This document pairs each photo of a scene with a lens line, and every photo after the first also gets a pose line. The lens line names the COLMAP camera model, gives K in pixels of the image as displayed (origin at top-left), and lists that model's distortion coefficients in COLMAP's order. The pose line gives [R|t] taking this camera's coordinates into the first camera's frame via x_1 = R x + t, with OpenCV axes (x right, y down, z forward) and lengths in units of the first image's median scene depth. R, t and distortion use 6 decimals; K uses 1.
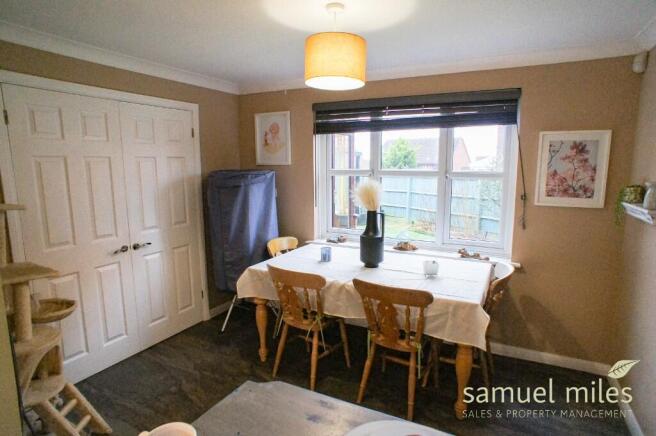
lens RADIAL K [[360.3, 0, 340.2], [0, 360.3, 218.5], [0, 0, 1]] dist [-0.080343, 0.044978]
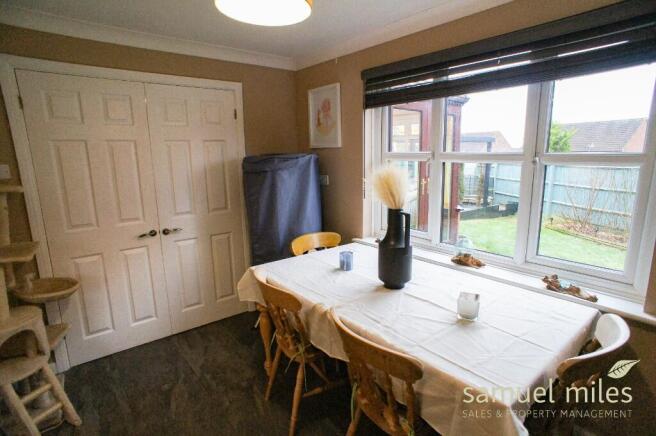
lens RADIAL K [[339.1, 0, 340.8], [0, 339.1, 218.4], [0, 0, 1]] dist [-0.072285, 0.039975]
pose [[0.916715, 0.065693, -0.394105, 0.225395], [-0.049037, 0.997432, 0.052198, -0.028448], [0.396522, -0.028525, 0.917582, 0.316074]]
